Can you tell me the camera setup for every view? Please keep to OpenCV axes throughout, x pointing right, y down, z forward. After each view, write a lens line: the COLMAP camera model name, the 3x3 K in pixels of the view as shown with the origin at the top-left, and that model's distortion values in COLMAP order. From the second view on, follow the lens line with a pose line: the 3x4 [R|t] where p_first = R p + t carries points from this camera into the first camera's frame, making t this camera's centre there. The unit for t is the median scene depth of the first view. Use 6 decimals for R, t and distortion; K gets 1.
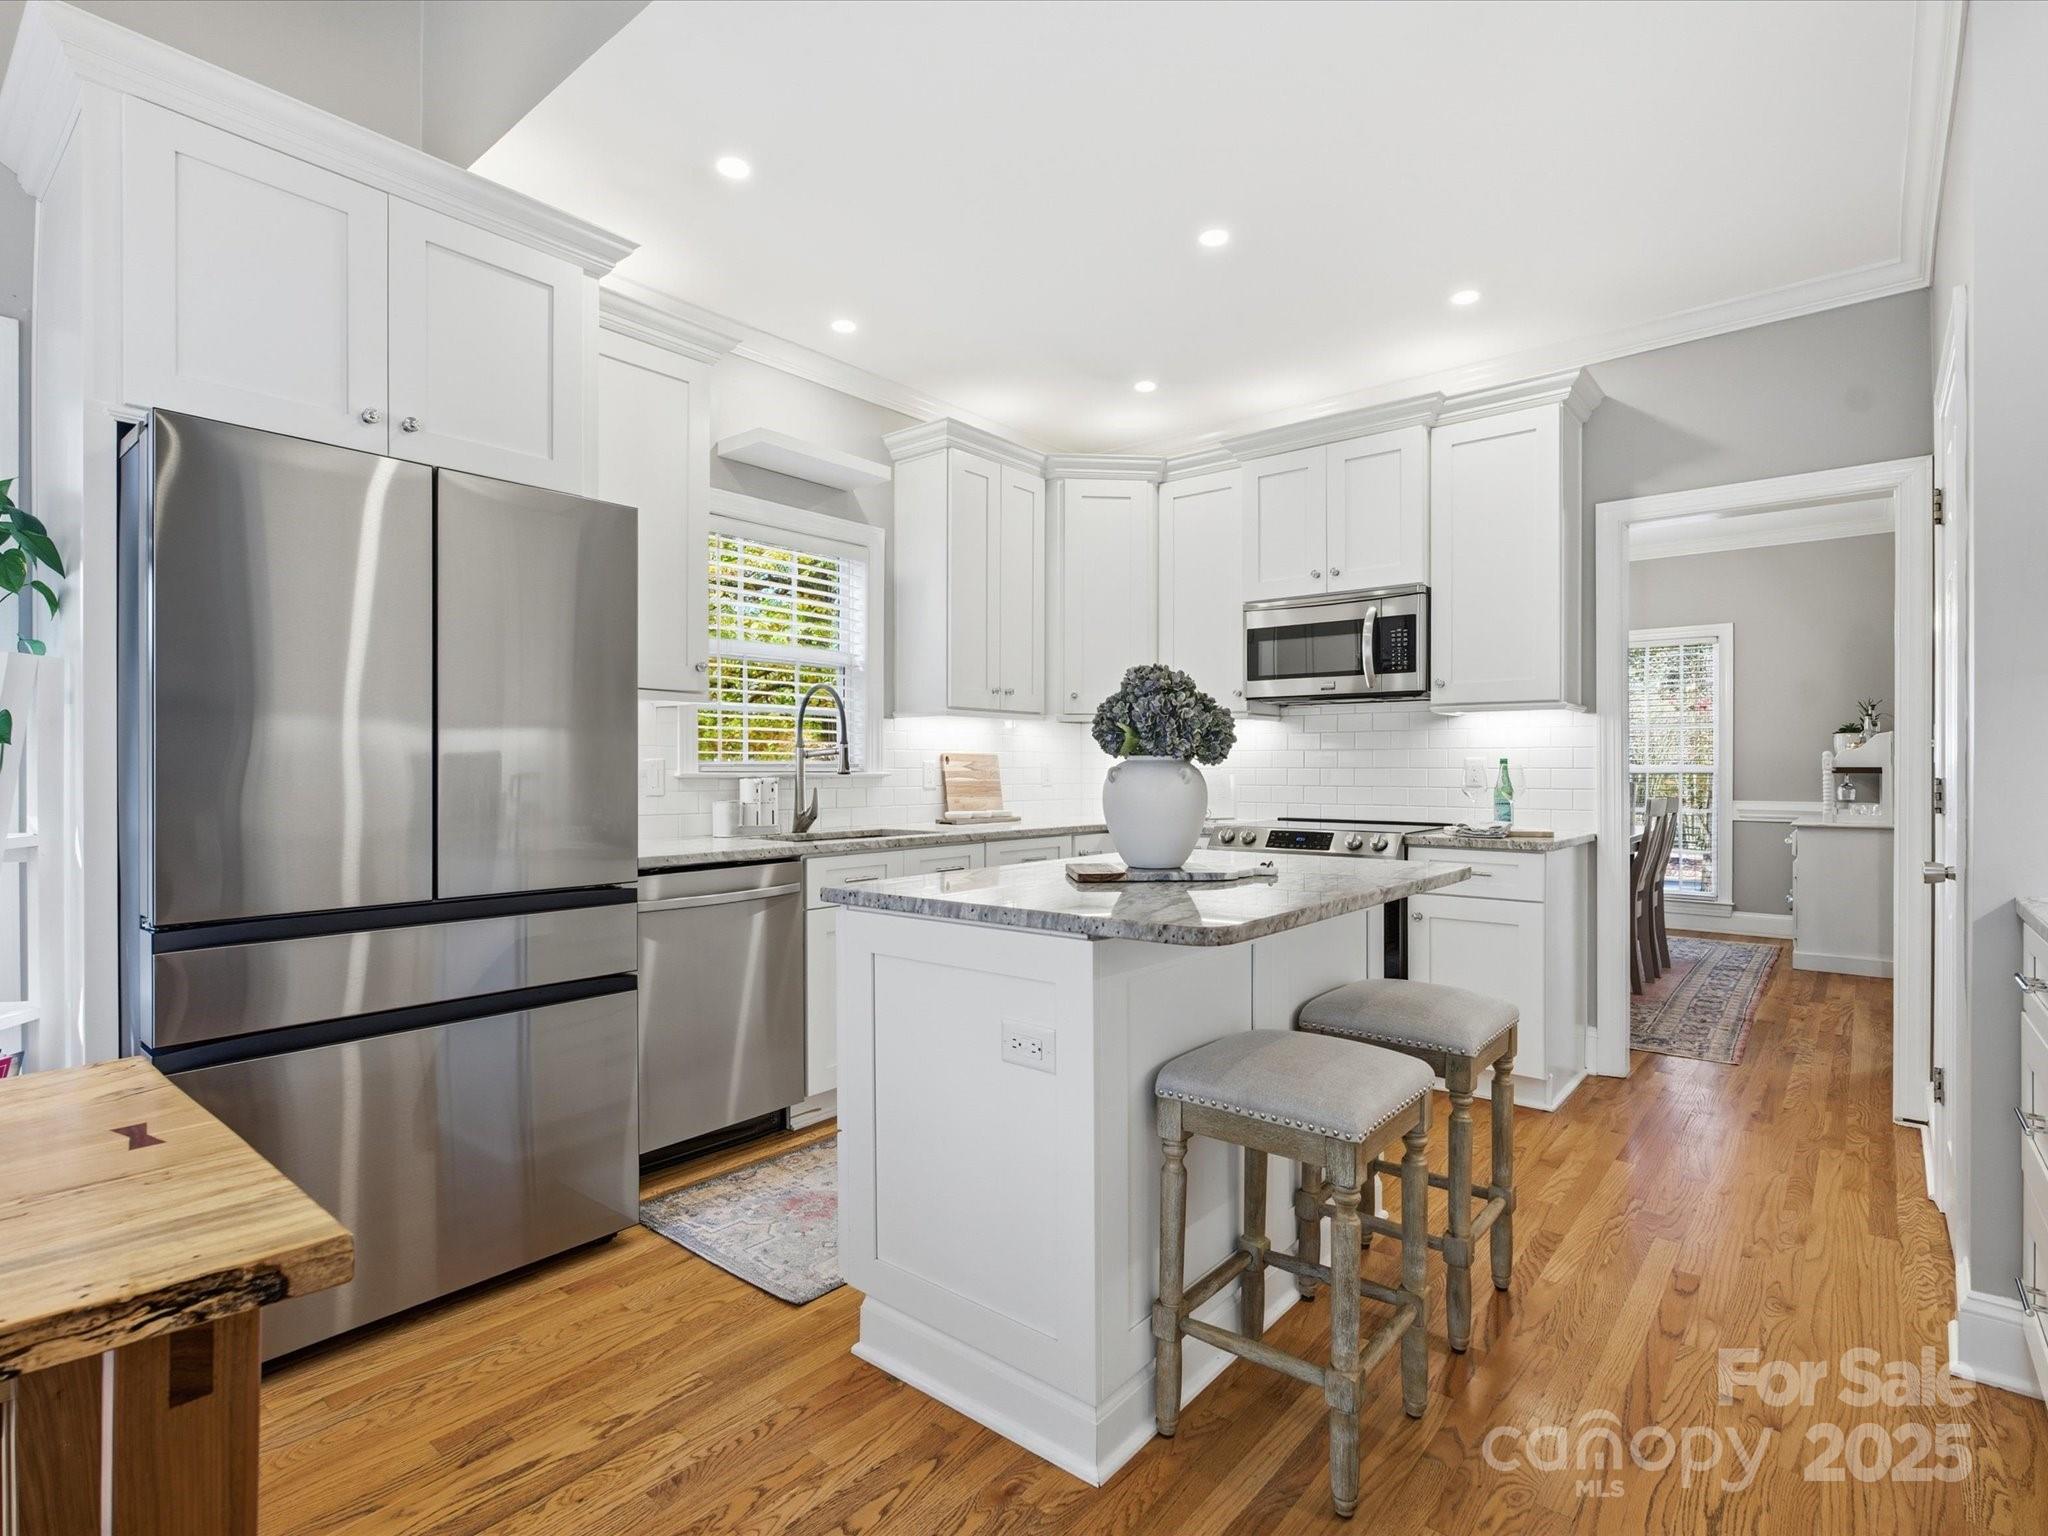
lens RADIAL K [[1022.3, 0, 1026.6], [0, 1022.3, 772.0], [0, 0, 1]] dist [-0.006673, -0.000445]
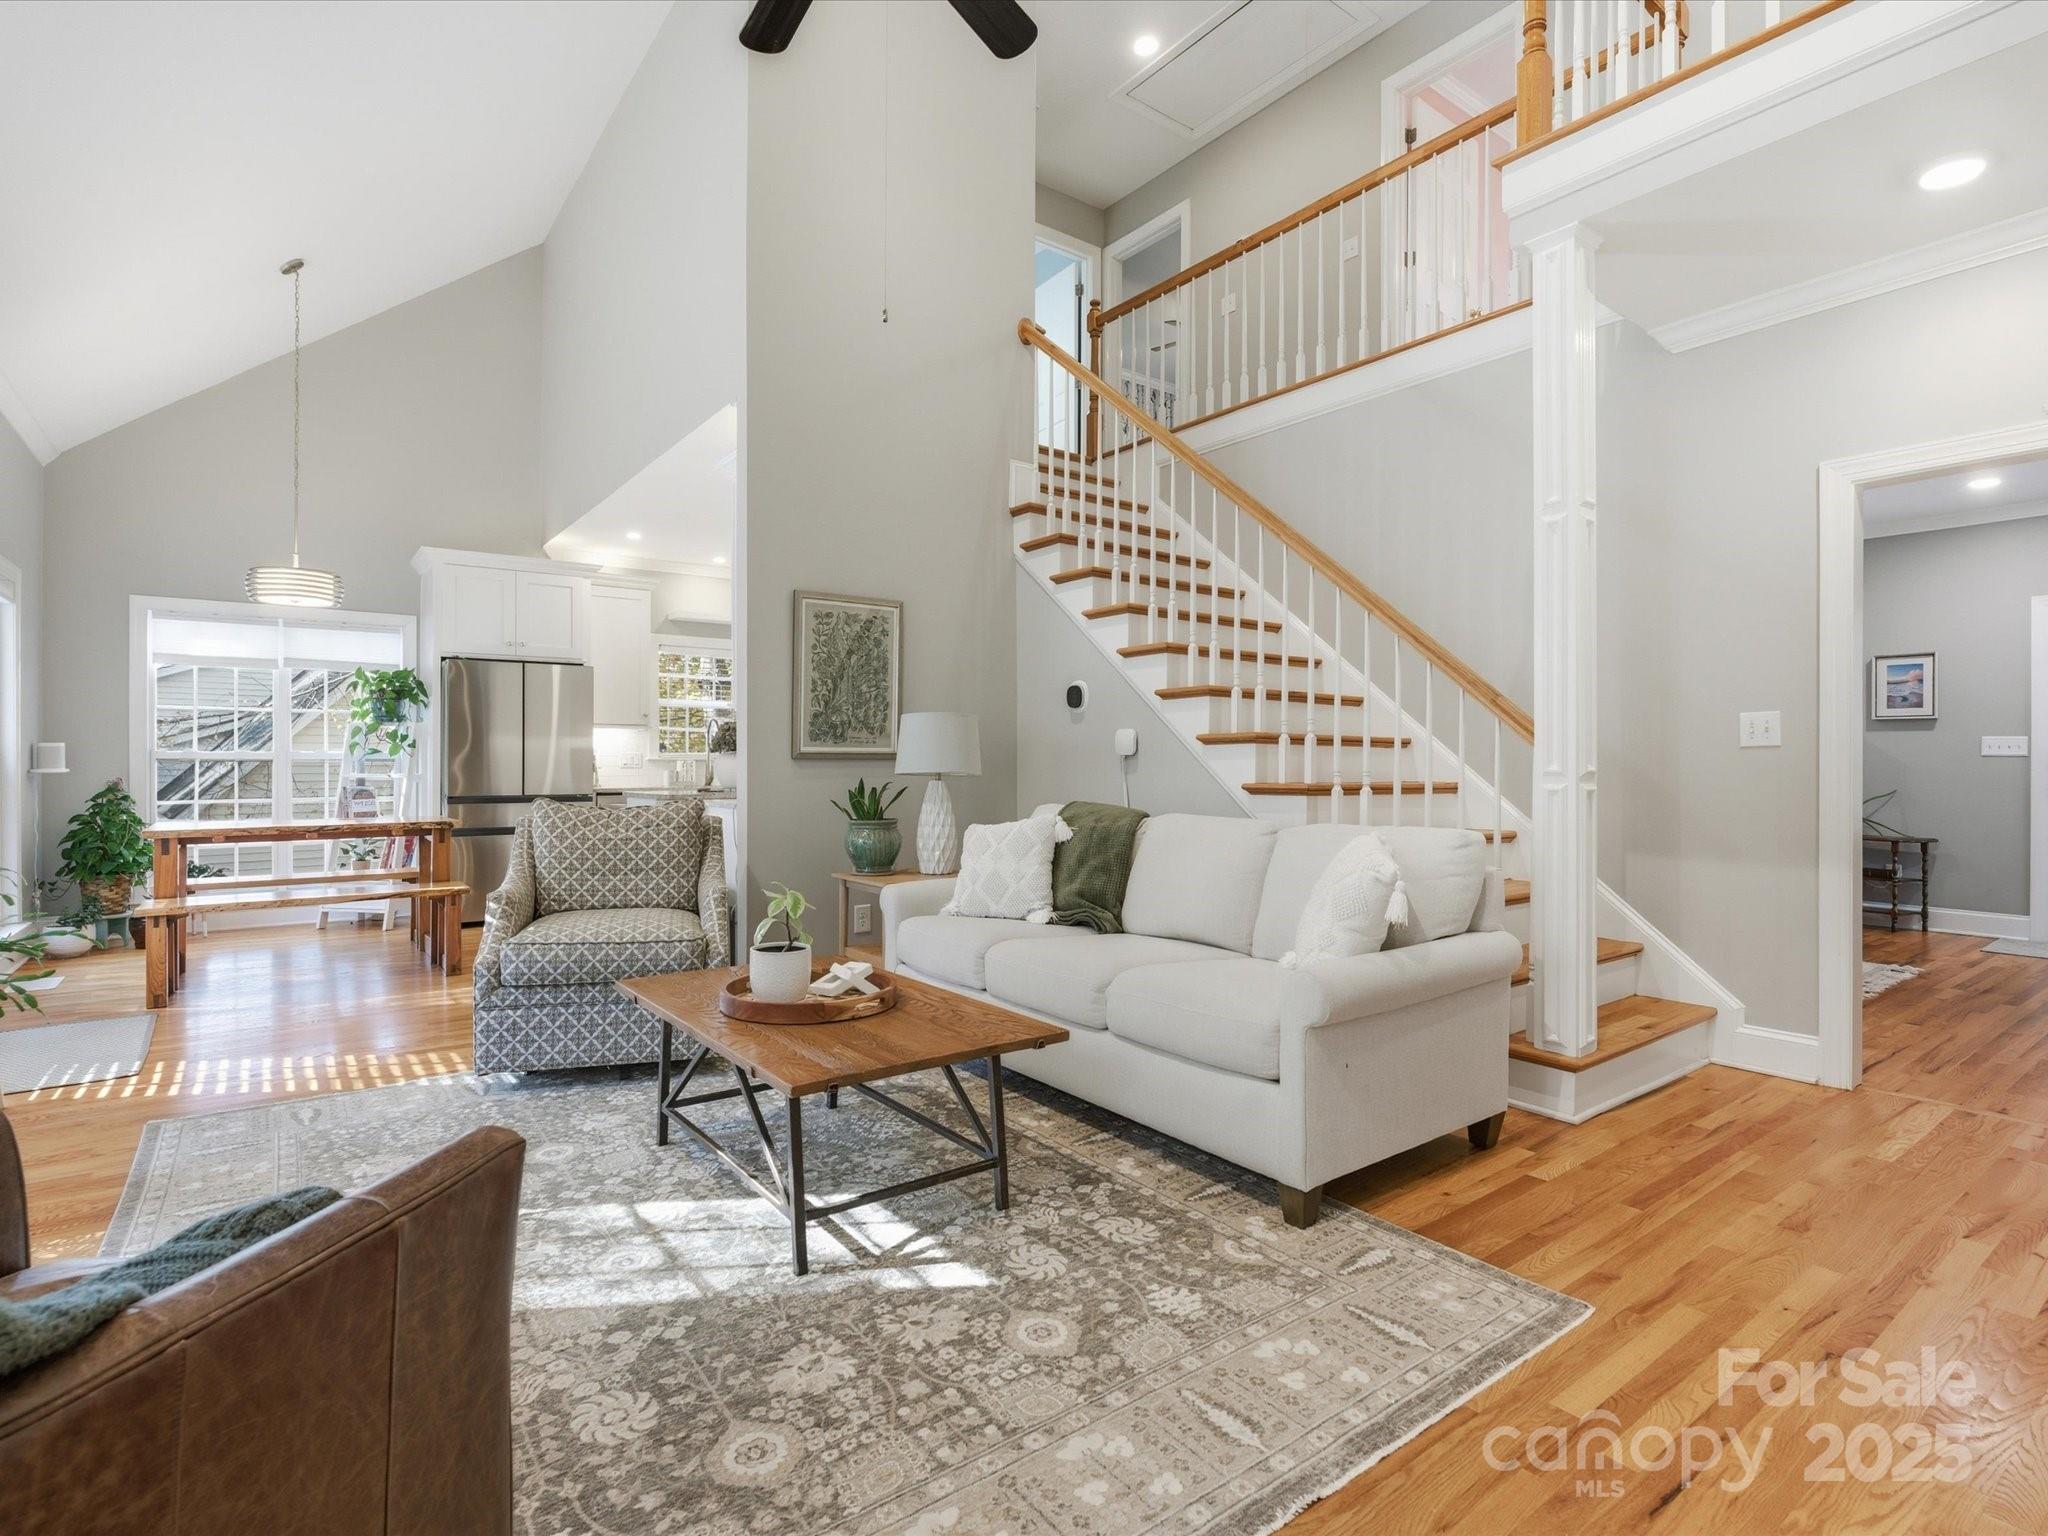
lens RADIAL K [[1022.3, 0, 1020.7], [0, 1022.3, 767.5], [0, 0, 1]] dist [-0.006673, -0.000445]
pose [[0.972796, -0.005234, -0.231606, 1.669835], [0.002960, 0.999944, -0.010167, 0.074431], [0.231646, 0.009205, 0.972757, -1.753139]]
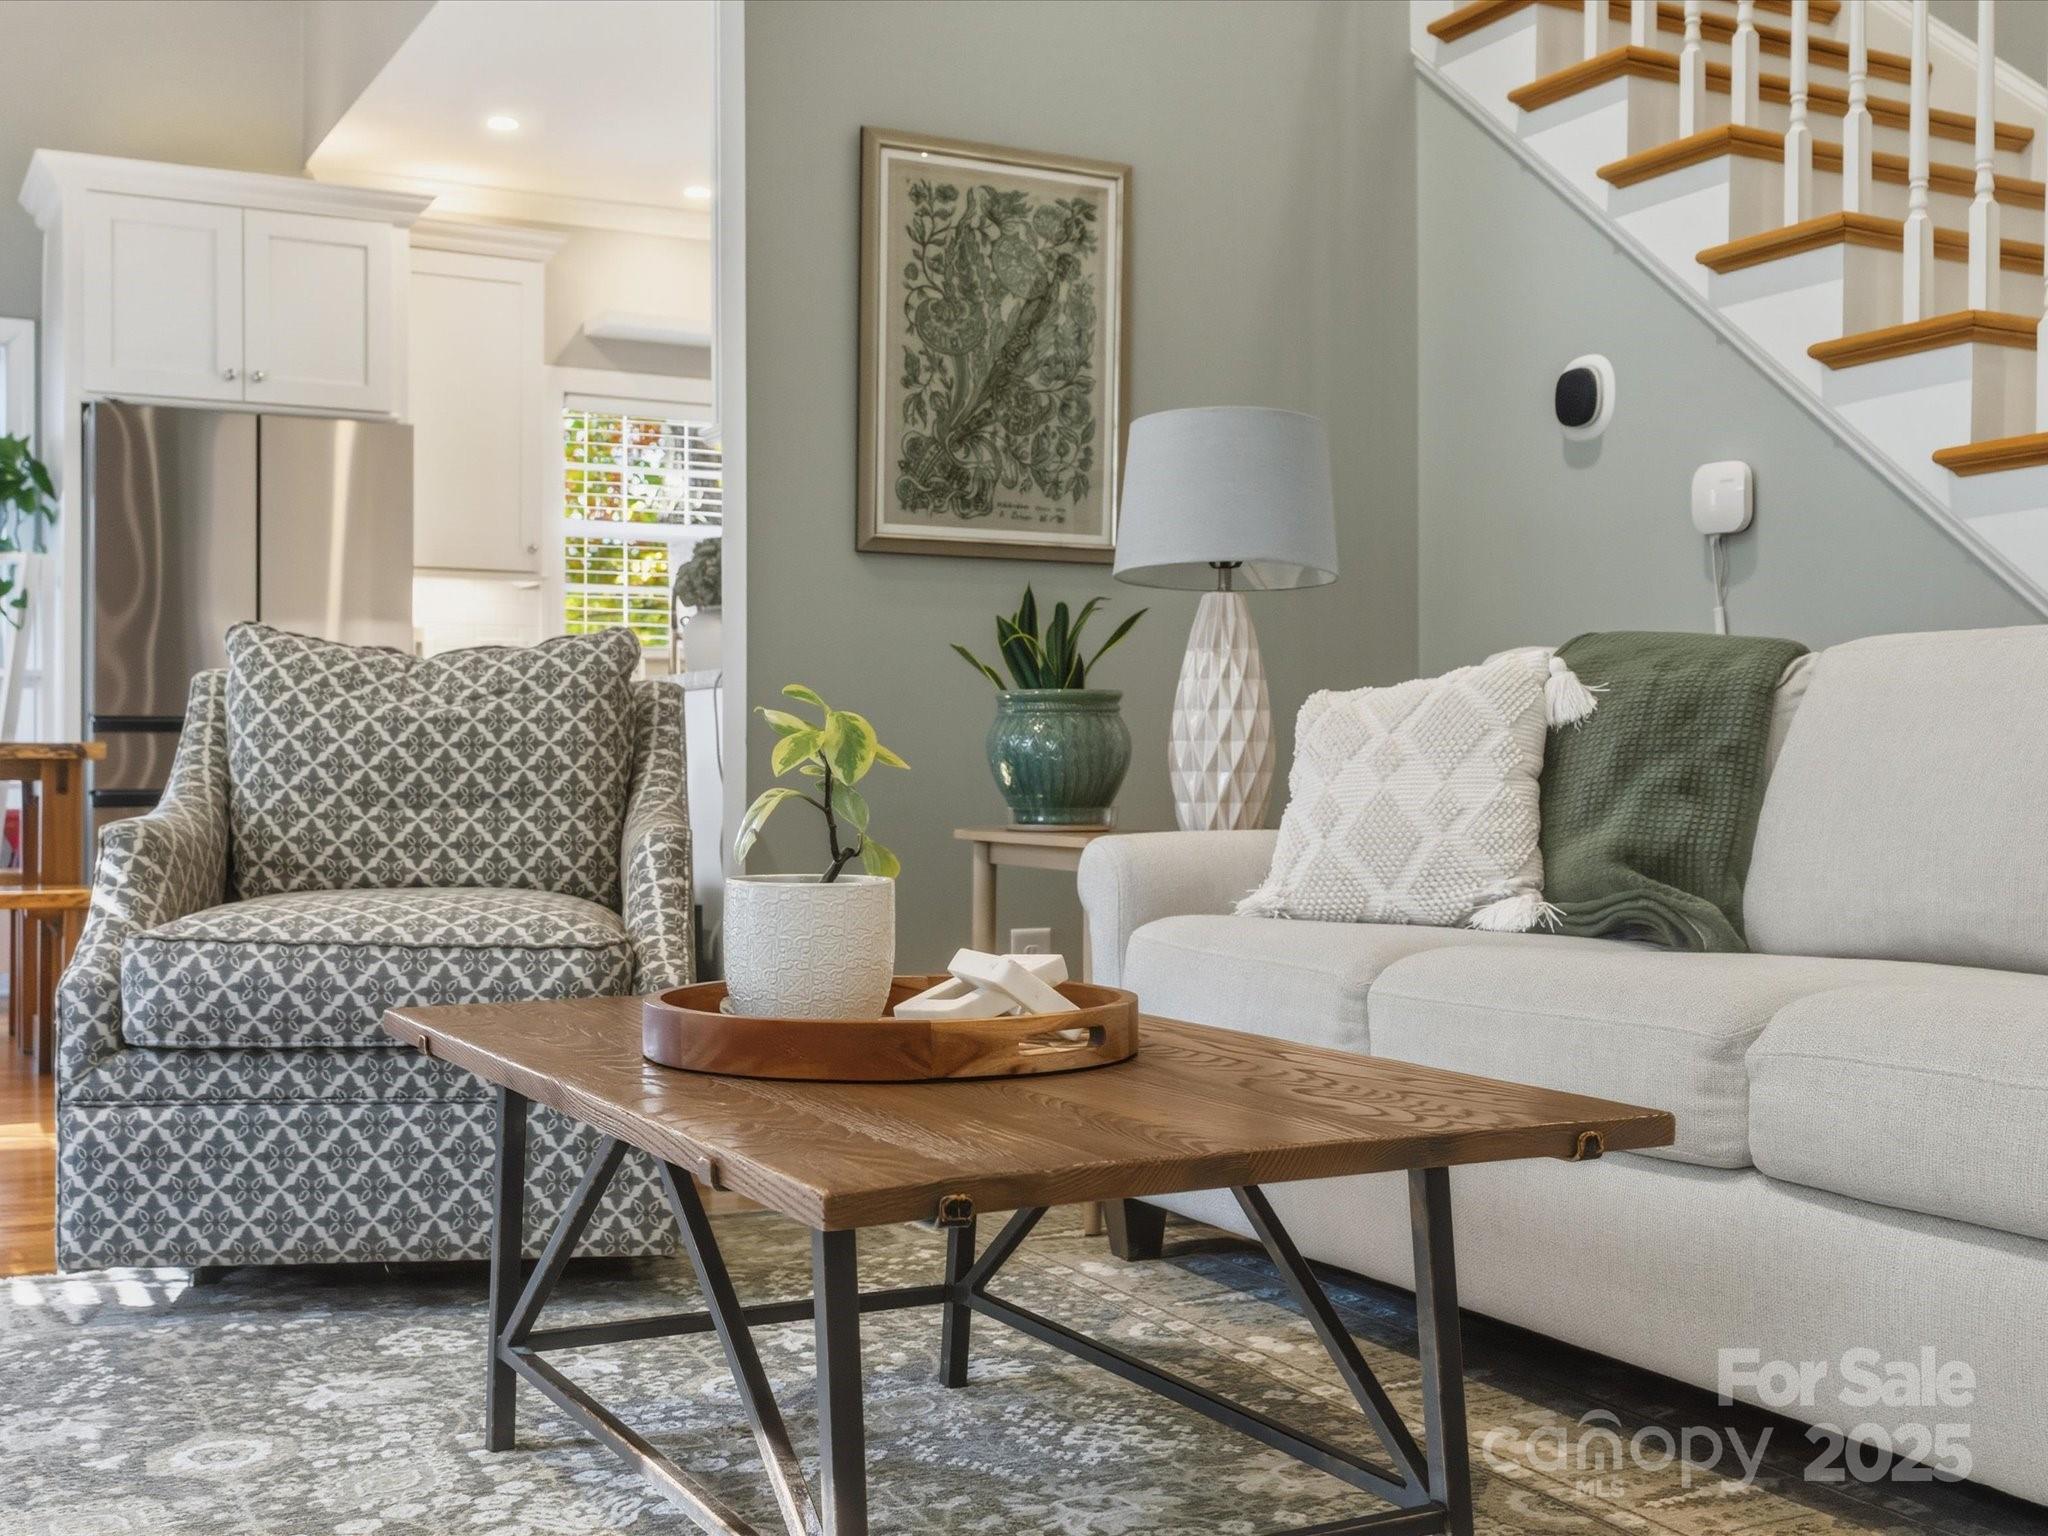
lens RADIAL K [[2290.4, 0, 1026.3], [0, 2290.4, 767.9], [0, 0, 1]] dist [0.012371, 0.000000]
pose [[0.926664, -0.003731, -0.375873, 1.566998], [0.001127, 0.999974, -0.007146, 0.215523], [0.375890, 0.006198, 0.926644, -1.519493]]
